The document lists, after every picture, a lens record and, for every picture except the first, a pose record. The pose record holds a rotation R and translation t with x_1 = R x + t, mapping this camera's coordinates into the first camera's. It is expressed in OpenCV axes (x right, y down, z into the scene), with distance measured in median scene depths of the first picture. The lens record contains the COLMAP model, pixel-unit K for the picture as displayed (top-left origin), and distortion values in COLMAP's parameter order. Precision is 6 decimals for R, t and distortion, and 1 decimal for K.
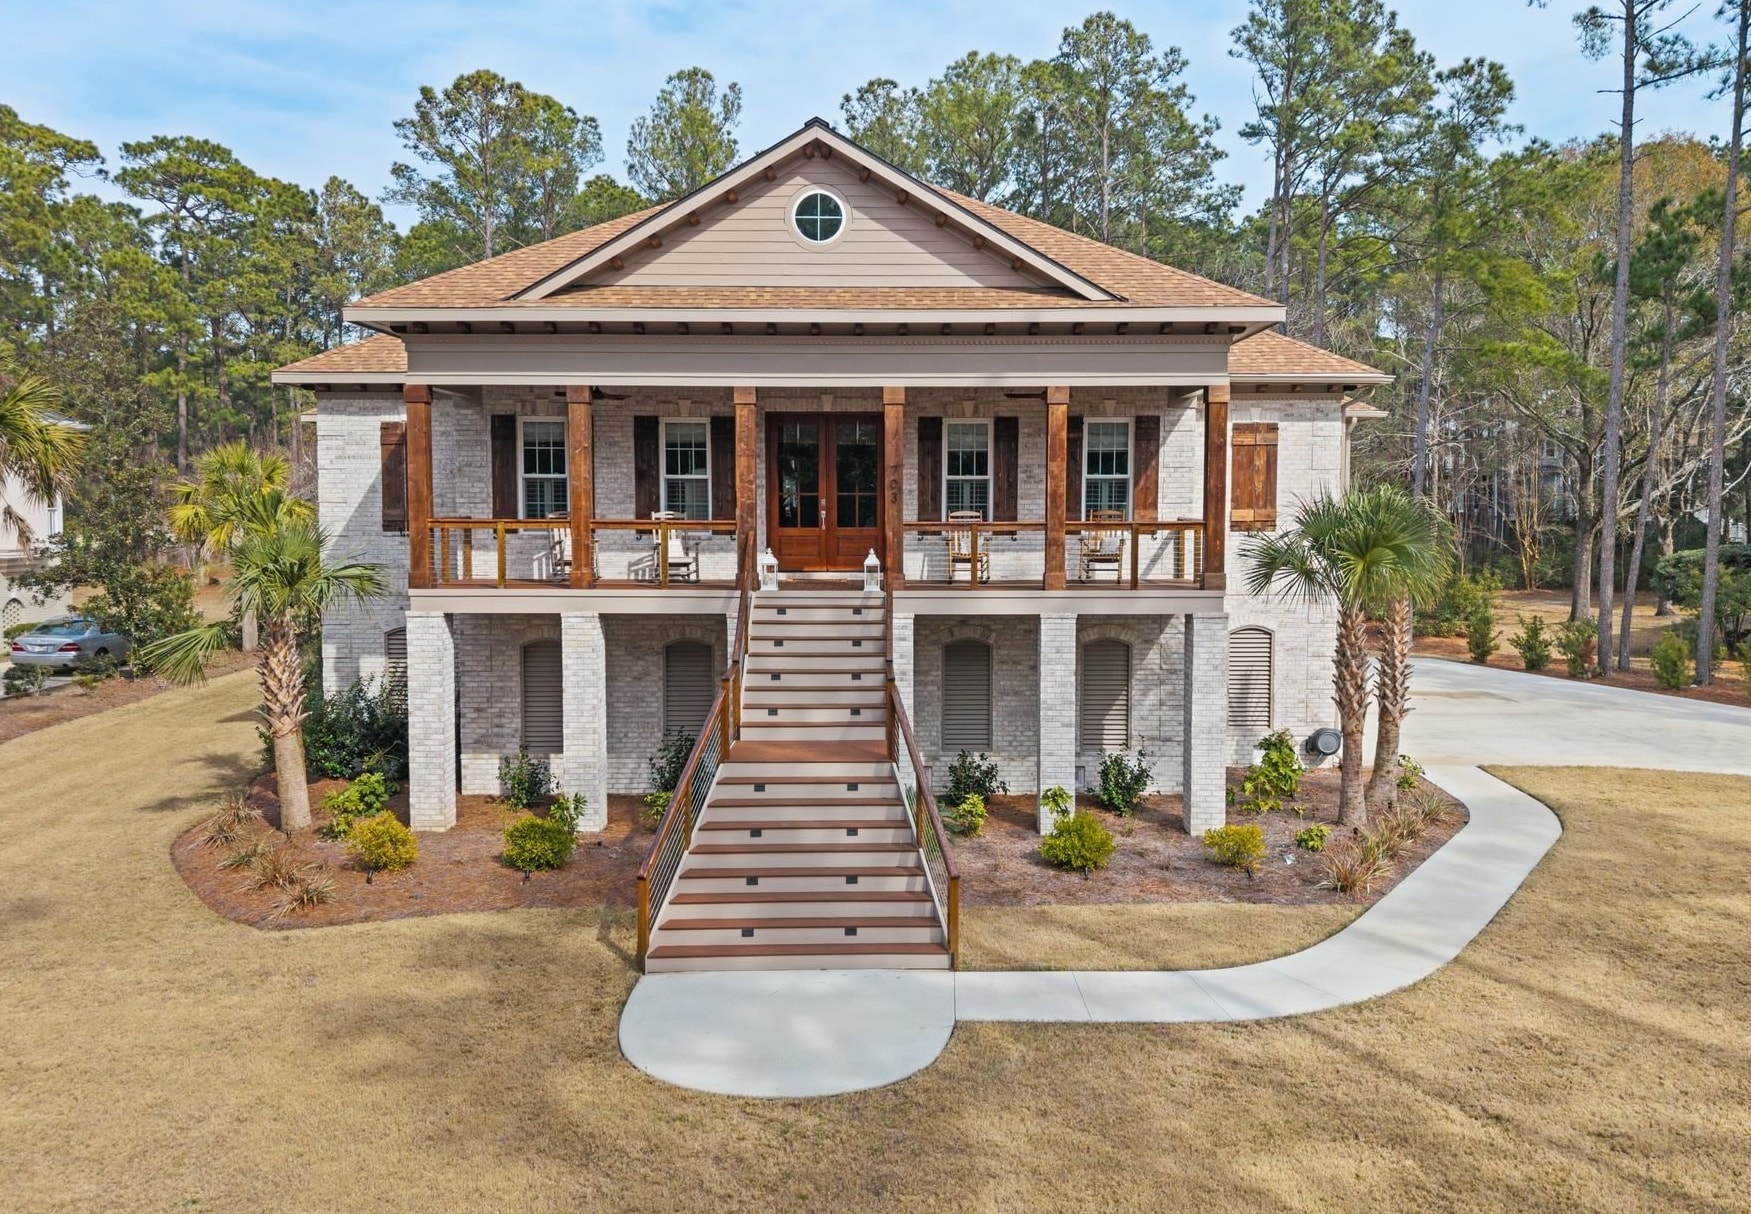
lens RADIAL K [[1343.7, 0, 877.6], [0, 1343.7, 564.1], [0, 0, 1]] dist [0.011740, 0.005730]
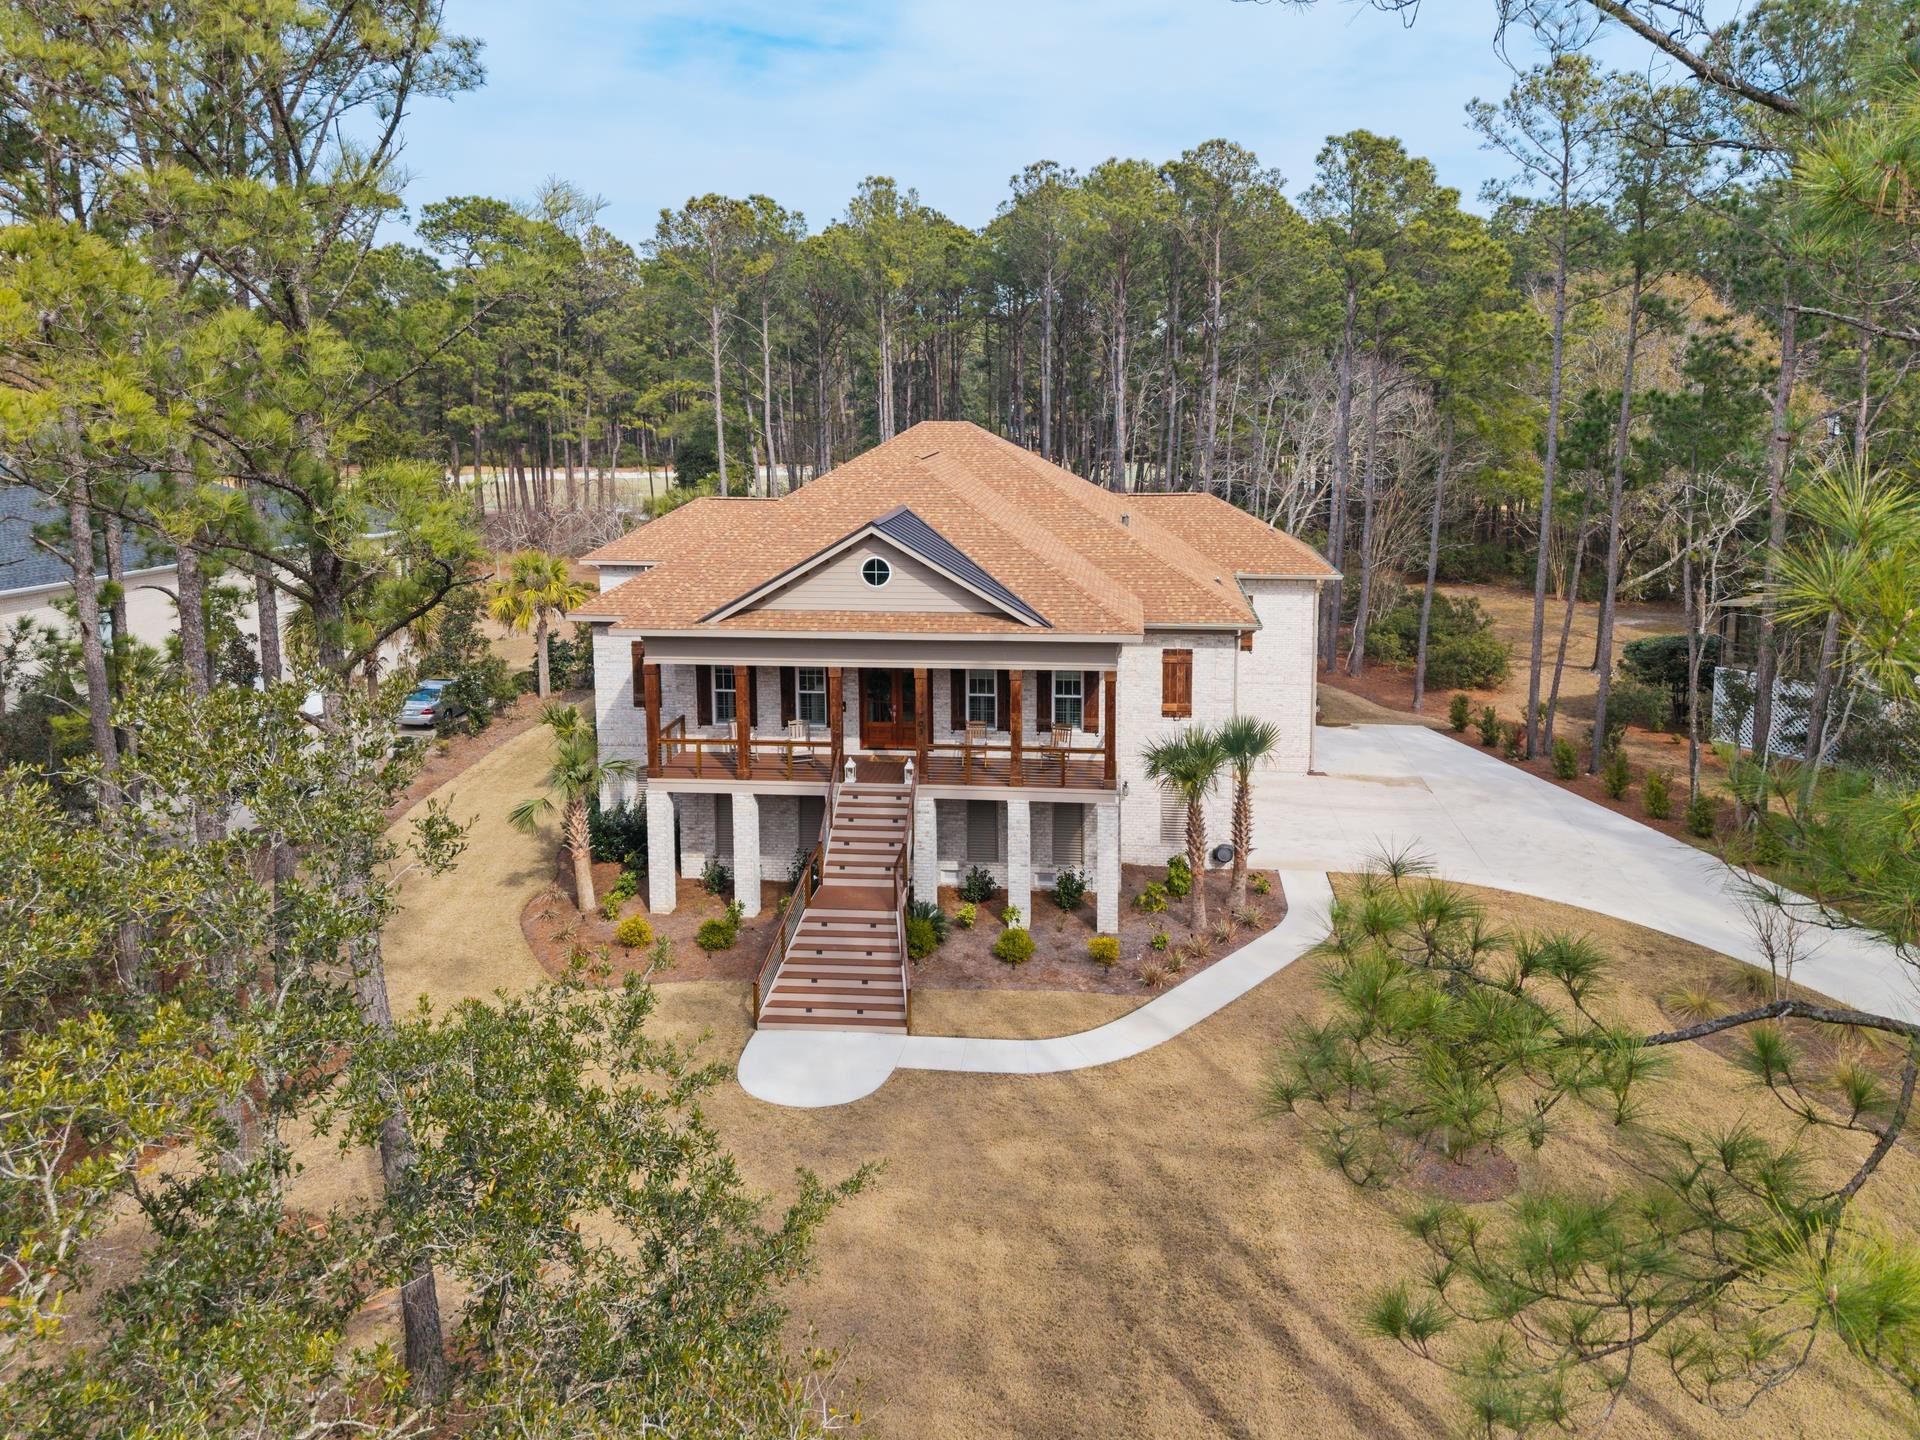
lens RADIAL K [[1359.7, 0, 960.2], [0, 1359.7, 522.5], [0, 0, 1]] dist [0.080598, -0.000380]
pose [[0.992382, 0.008370, -0.122918, 0.267897], [-0.000439, 0.997924, 0.064407, -0.419033], [0.123202, -0.063862, 0.990325, -0.685727]]
